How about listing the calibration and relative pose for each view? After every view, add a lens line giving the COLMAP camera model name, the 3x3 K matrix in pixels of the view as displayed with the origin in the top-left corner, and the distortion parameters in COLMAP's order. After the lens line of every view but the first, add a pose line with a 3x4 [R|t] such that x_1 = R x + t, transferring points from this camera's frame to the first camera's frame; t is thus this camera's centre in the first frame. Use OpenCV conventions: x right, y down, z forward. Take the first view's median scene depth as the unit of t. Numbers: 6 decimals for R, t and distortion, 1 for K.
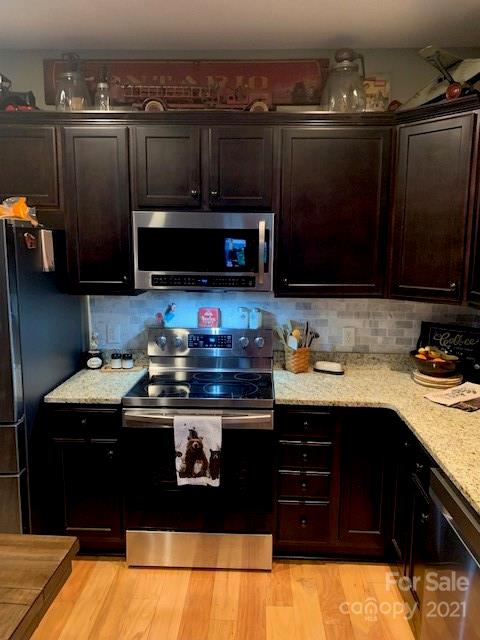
lens RADIAL K [[484.9, 0, 241.4], [0, 484.9, 318.7], [0, 0, 1]] dist [0.016824, -0.019912]
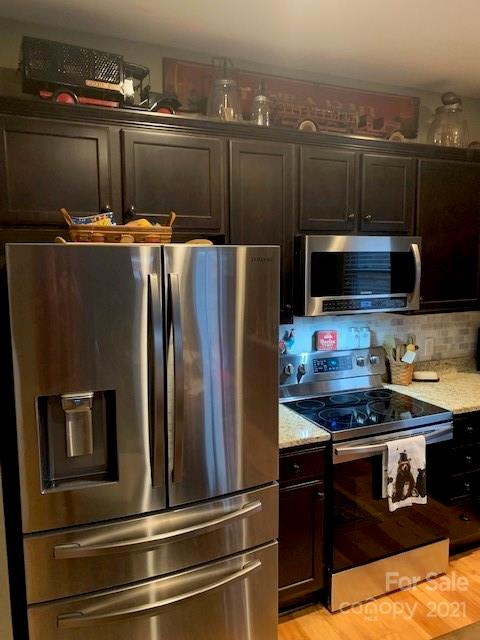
lens RADIAL K [[484.9, 0, 239.9], [0, 484.9, 320.1], [0, 0, 1]] dist [0.016824, -0.019912]
pose [[0.904155, -0.069442, 0.421524, -0.749919], [0.078847, 0.996875, -0.004898, -0.061690], [-0.419866, 0.037664, 0.906804, 0.202591]]
